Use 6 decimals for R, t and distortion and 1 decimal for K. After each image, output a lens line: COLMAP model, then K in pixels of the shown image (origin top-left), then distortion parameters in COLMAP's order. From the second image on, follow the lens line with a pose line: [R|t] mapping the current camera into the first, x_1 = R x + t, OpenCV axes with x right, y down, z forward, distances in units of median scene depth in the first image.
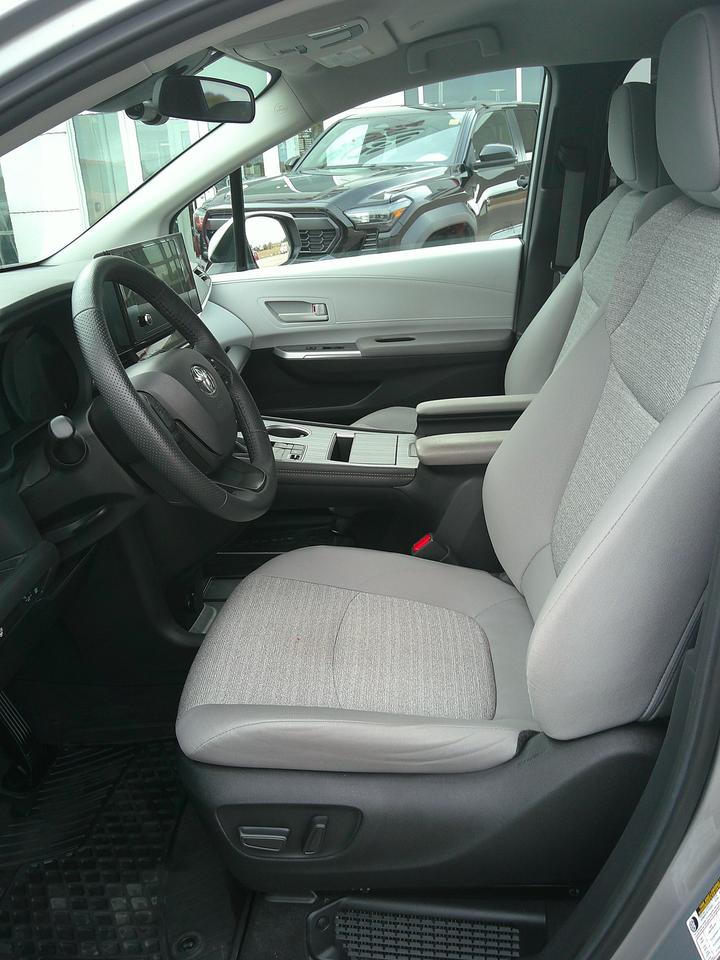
lens RADIAL K [[859.9, 0, 359.9], [0, 859.9, 502.0], [0, 0, 1]] dist [0.006594, -0.081795]
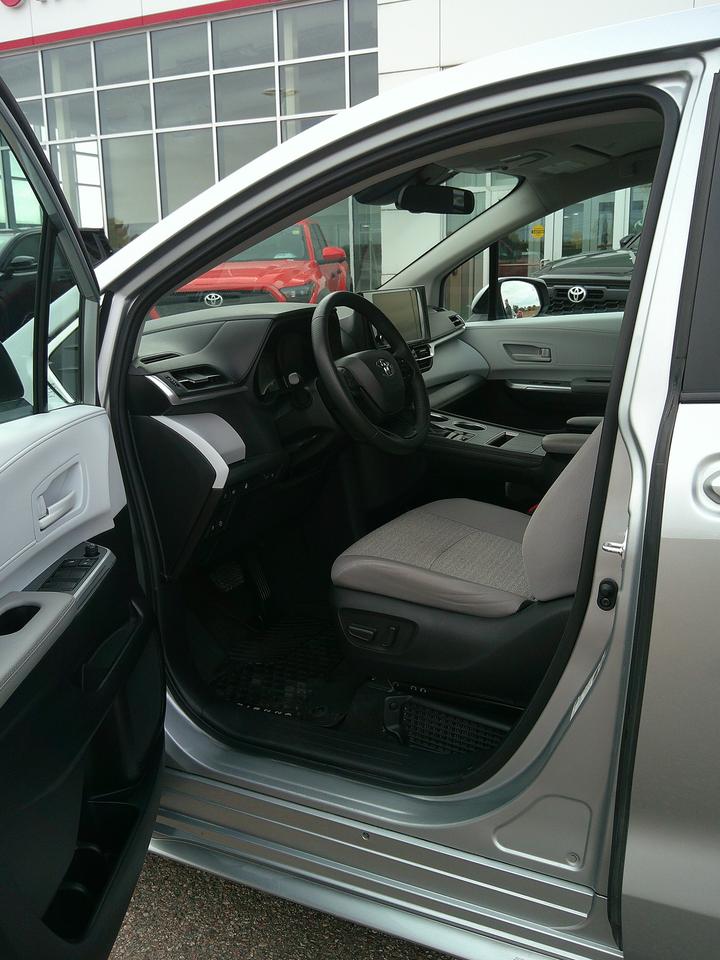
lens RADIAL K [[872.8, 0, 360.0], [0, 872.8, 480.0], [0, 0, 1]] dist [0.003969, -0.006649]
pose [[0.914459, 0.129108, -0.383530, 0.400714], [-0.168273, 0.983235, -0.070230, 0.176999], [0.368033, 0.128760, 0.920854, -0.484130]]
